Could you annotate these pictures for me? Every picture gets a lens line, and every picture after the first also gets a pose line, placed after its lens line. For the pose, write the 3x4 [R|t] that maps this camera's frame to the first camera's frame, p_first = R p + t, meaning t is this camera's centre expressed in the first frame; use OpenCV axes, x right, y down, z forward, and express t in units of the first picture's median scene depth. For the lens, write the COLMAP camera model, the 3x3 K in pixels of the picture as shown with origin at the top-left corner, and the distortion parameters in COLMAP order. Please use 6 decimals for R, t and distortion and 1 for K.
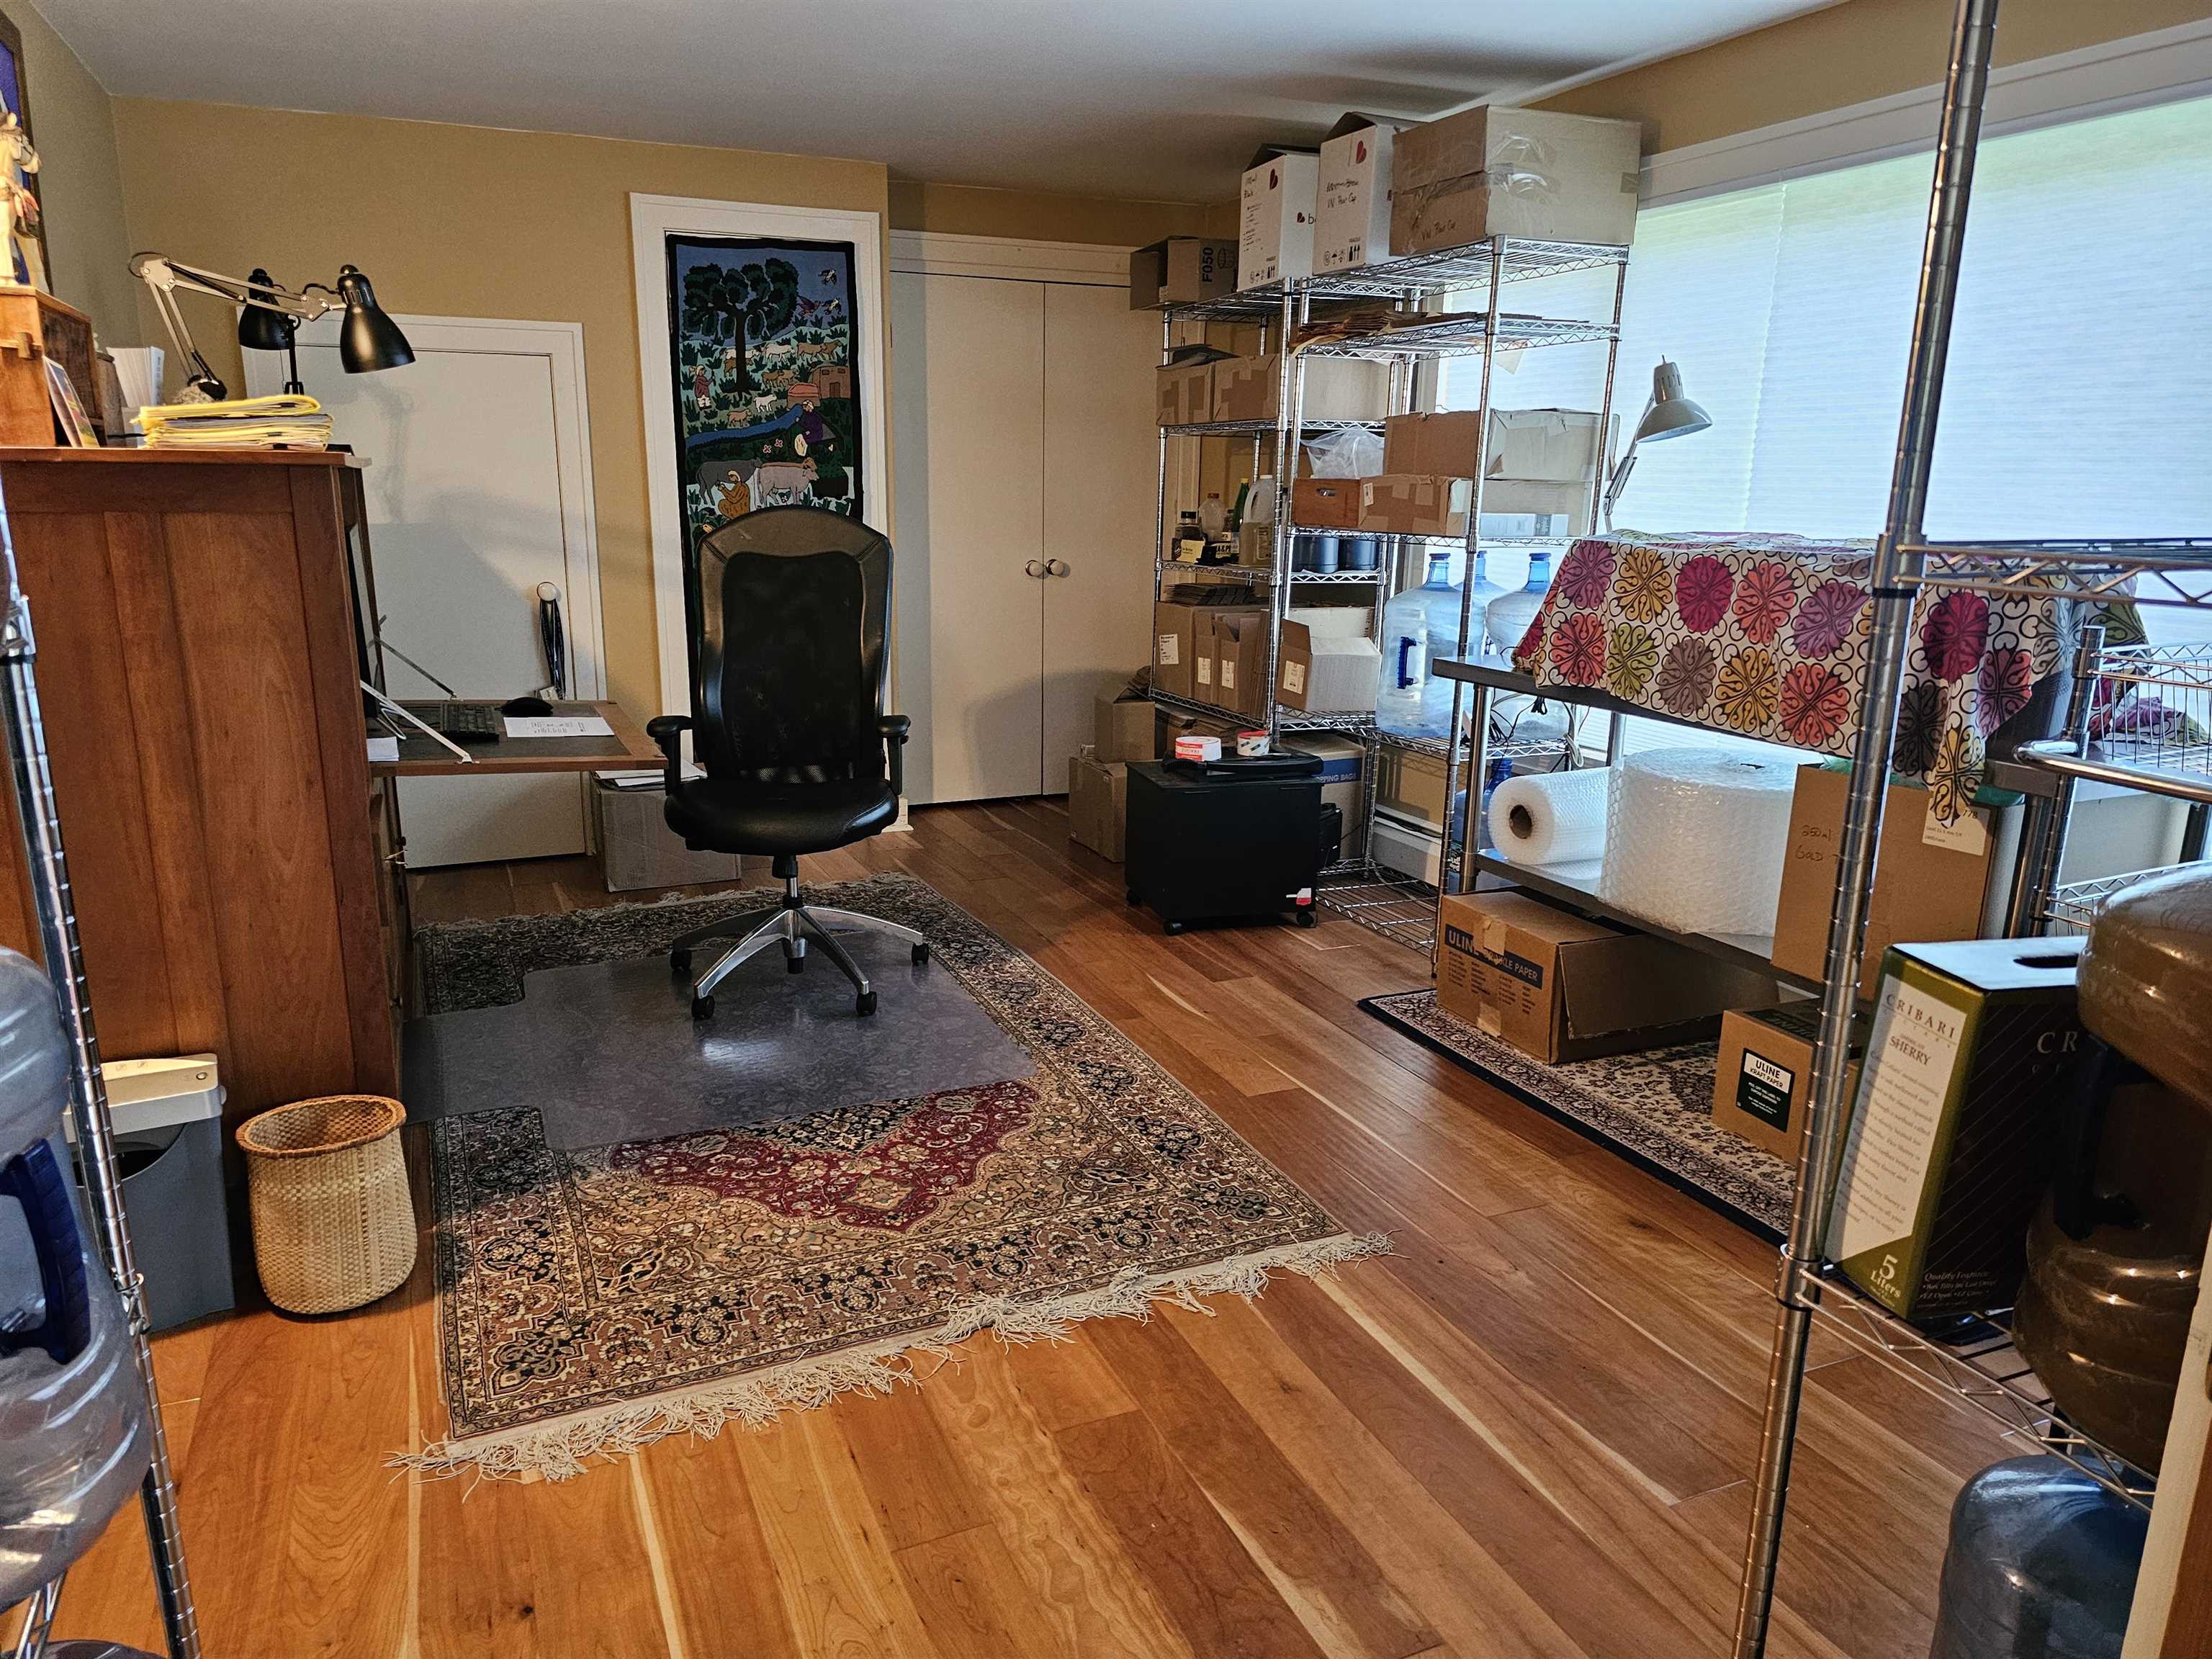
lens RADIAL K [[1493.0, 0, 1085.2], [0, 1493.0, 843.2], [0, 0, 1]] dist [0.059705, -0.059142]
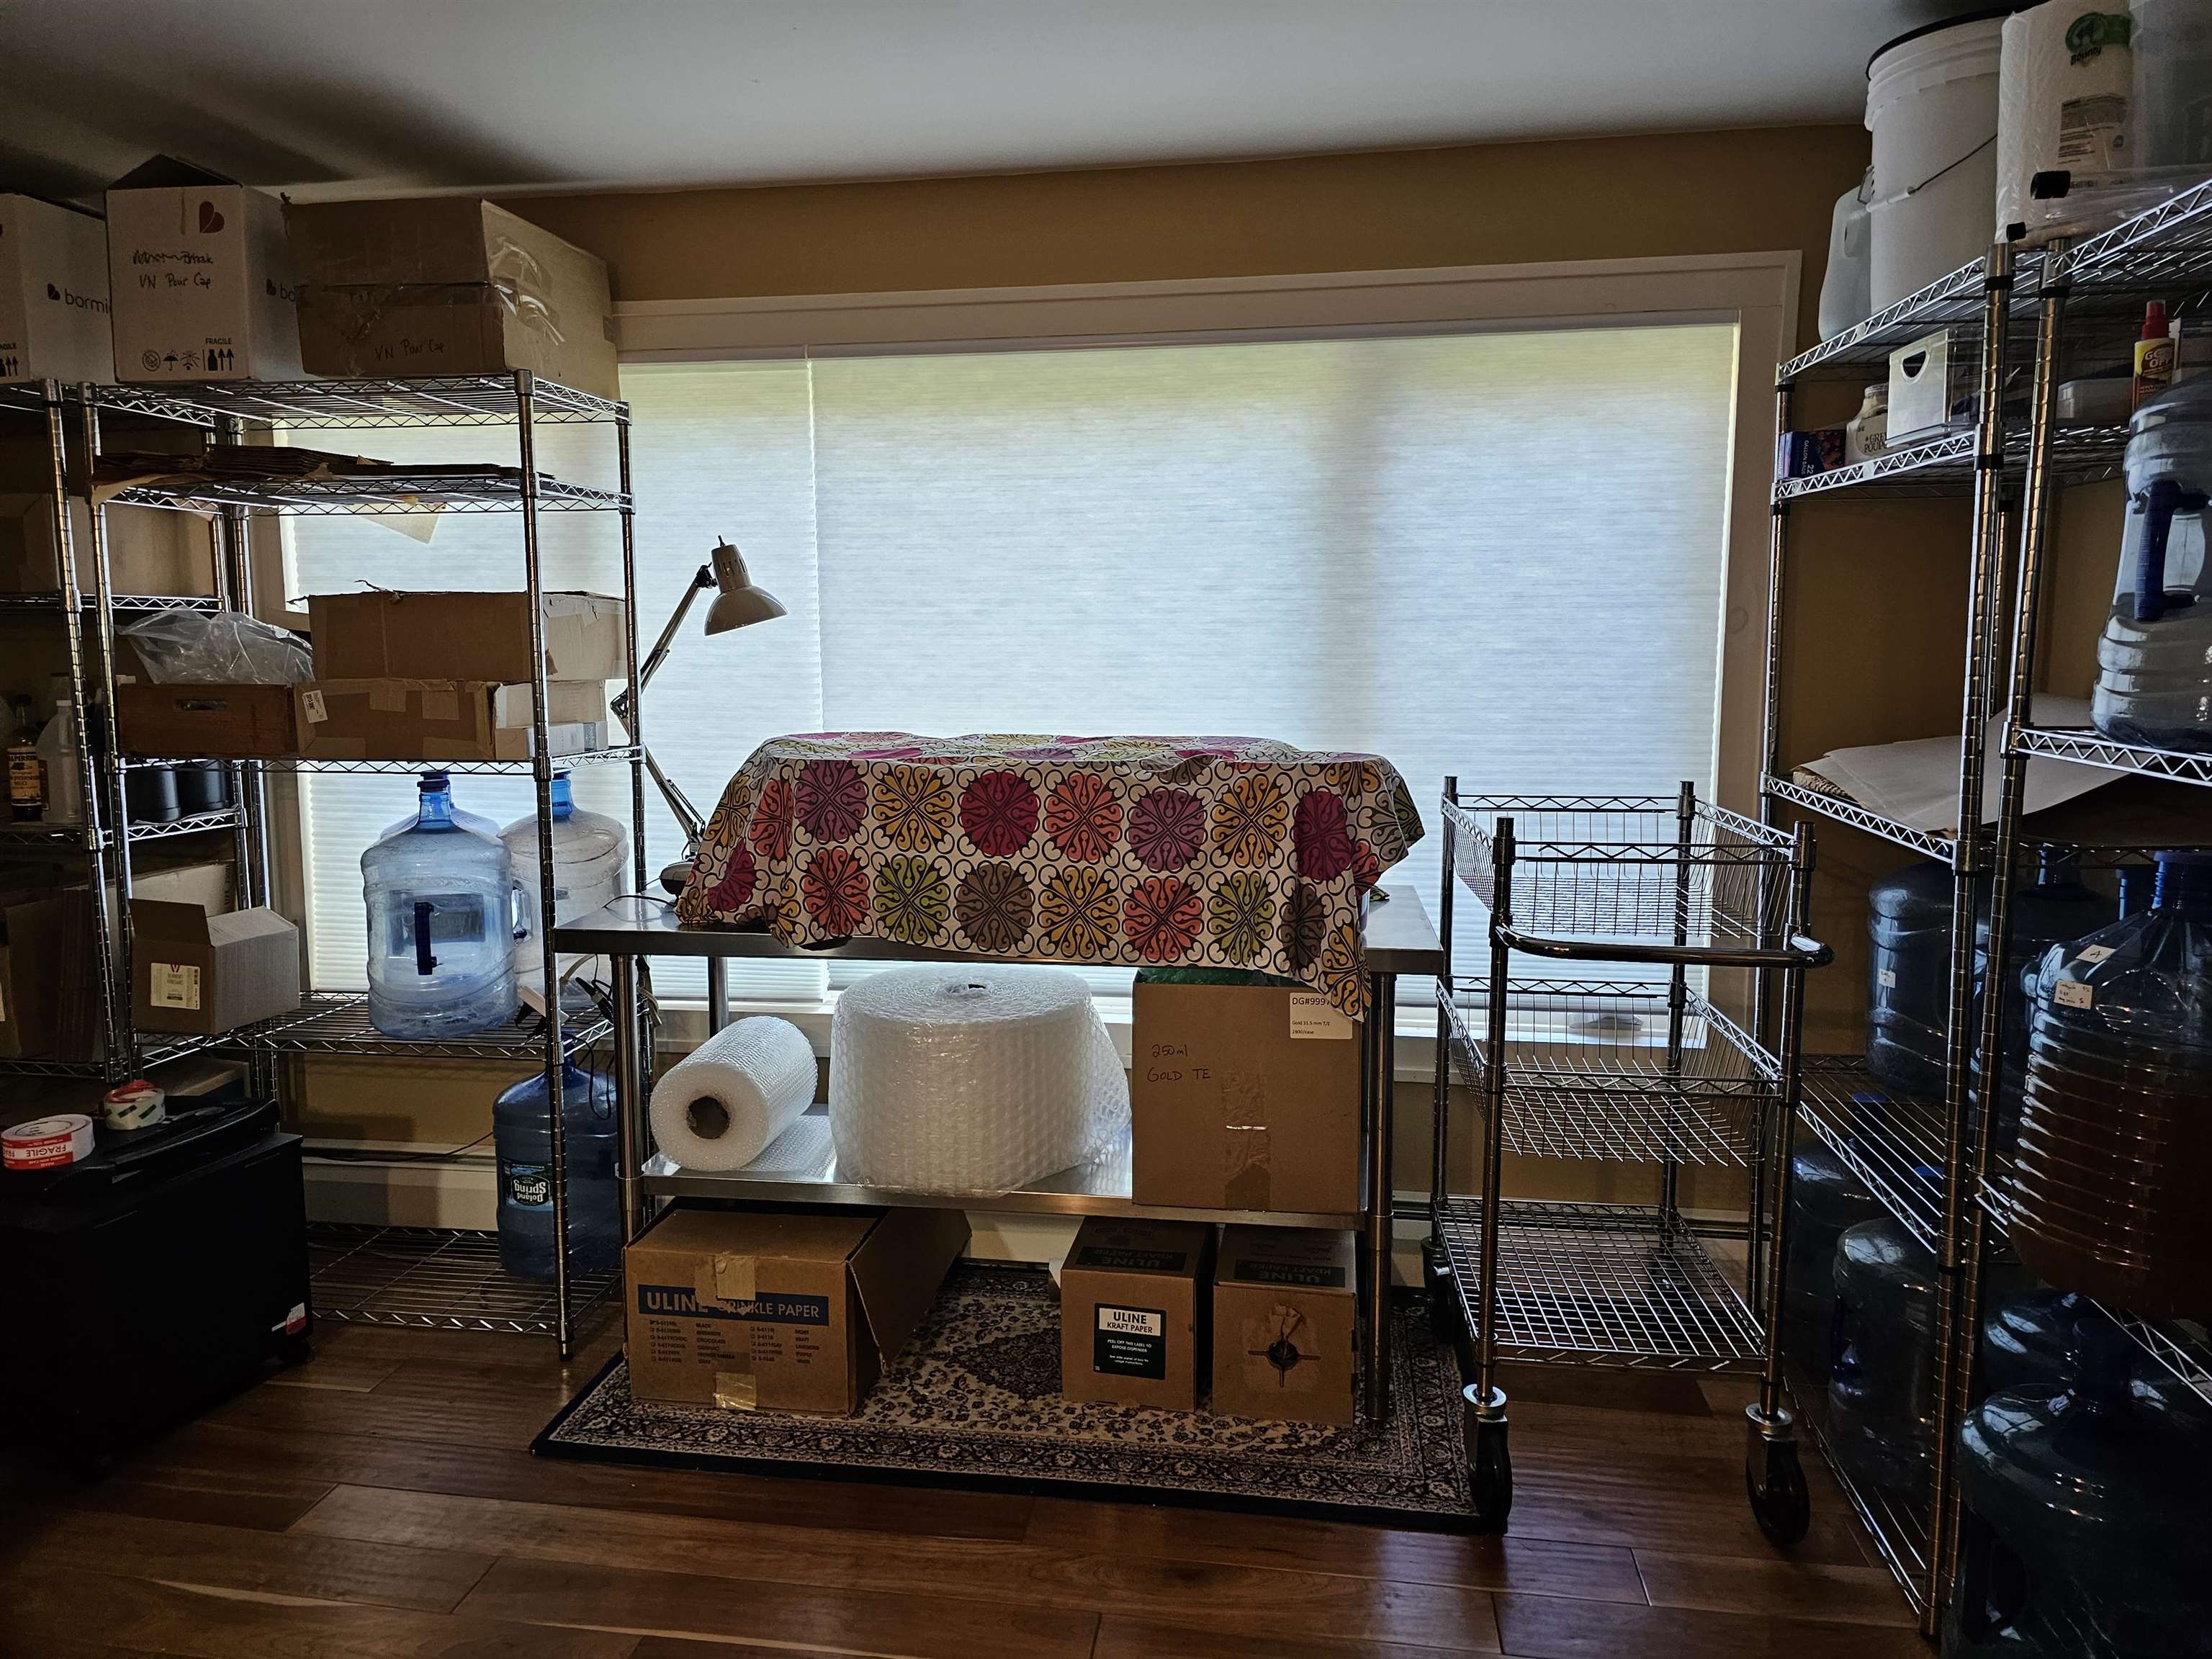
lens RADIAL K [[1493.0, 0, 1113.0], [0, 1493.0, 812.6], [0, 0, 1]] dist [0.059705, -0.059142]
pose [[0.533066, -0.113621, 0.838410, -0.230913], [0.213730, 0.976887, -0.003503, -0.122850], [-0.818633, 0.181061, 0.545029, 0.393778]]
